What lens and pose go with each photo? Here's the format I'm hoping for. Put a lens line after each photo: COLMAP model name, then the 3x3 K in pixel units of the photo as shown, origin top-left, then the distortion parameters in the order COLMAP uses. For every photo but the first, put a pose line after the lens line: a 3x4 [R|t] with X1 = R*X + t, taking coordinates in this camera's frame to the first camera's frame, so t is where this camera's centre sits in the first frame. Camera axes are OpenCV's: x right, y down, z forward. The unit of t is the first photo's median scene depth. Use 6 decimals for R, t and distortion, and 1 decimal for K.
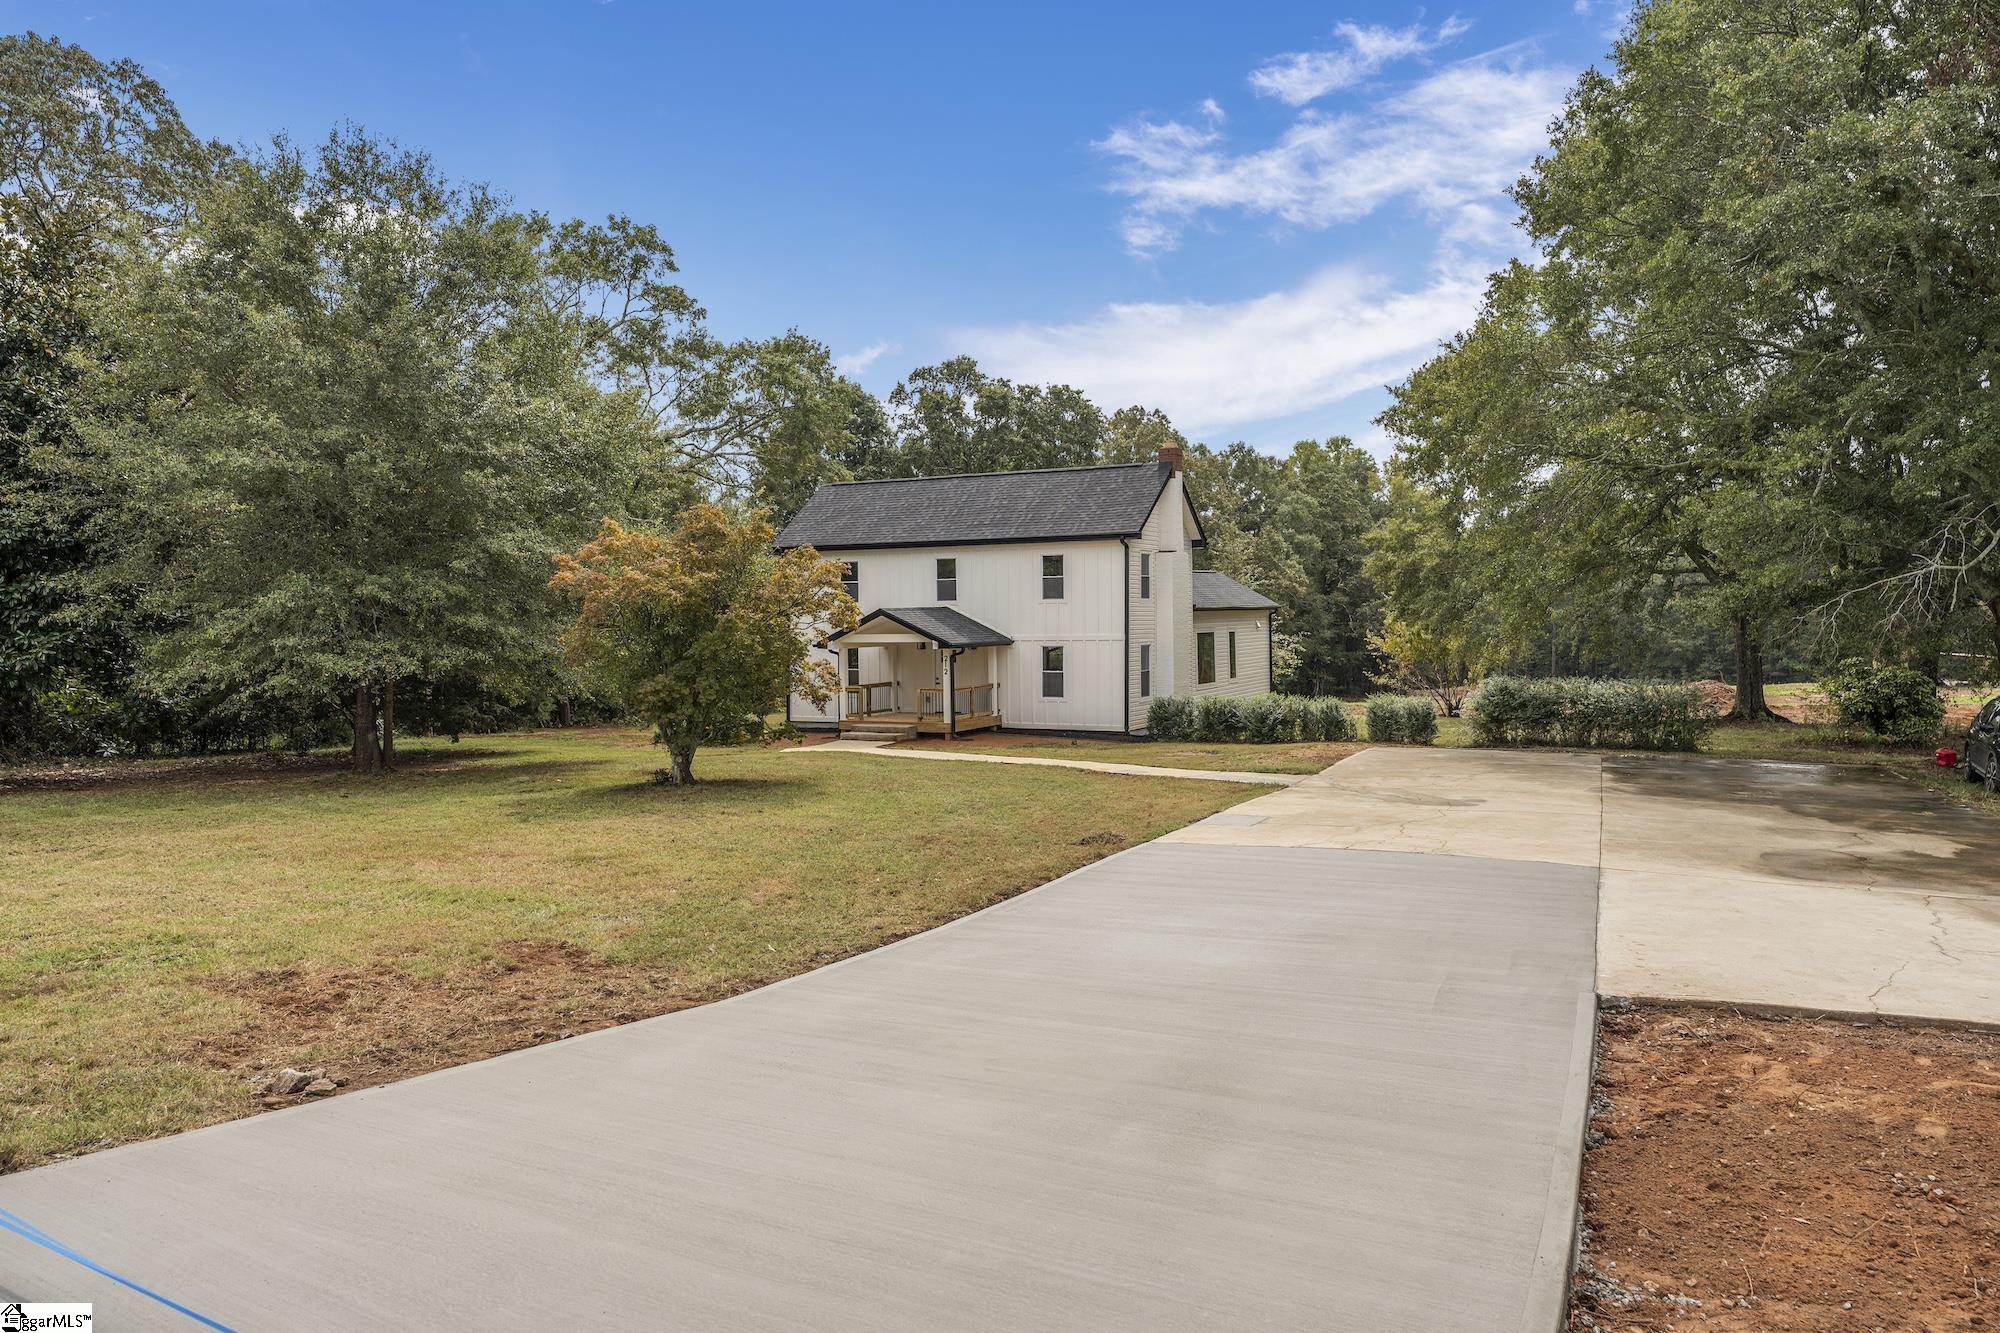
lens RADIAL K [[1334.3, 0, 1006.4], [0, 1334.3, 662.8], [0, 0, 1]] dist [0.001131, -0.000600]
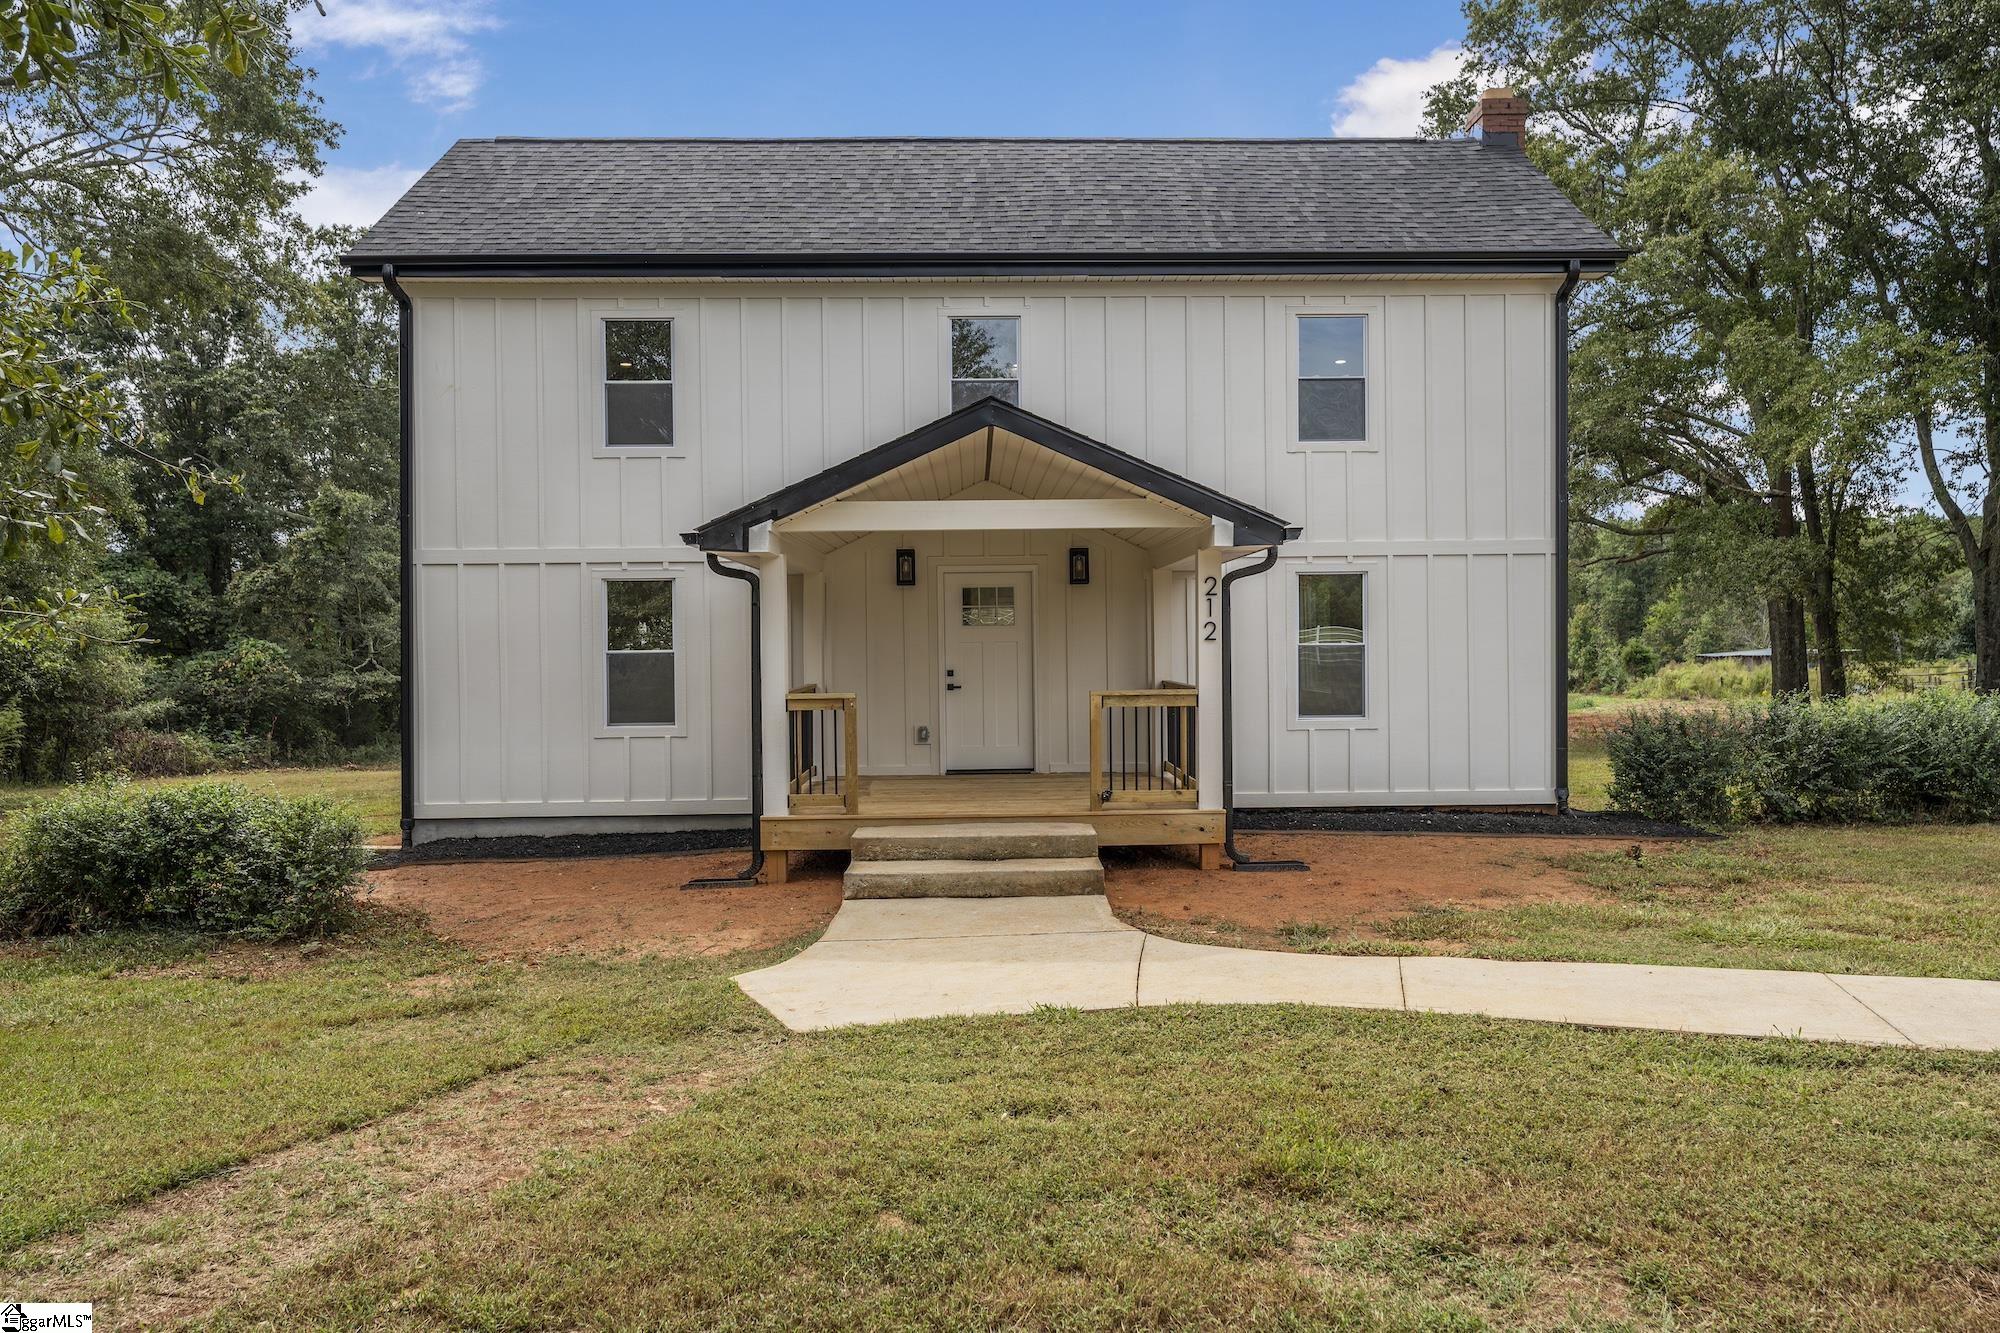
lens RADIAL K [[1334.3, 0, 1005.0], [0, 1334.3, 680.2], [0, 0, 1]] dist [0.001131, -0.000600]
pose [[0.875666, -0.011311, 0.482786, -0.212810], [0.018727, 0.999769, -0.010543, 0.018366], [-0.482555, 0.018273, 0.875675, 0.730809]]
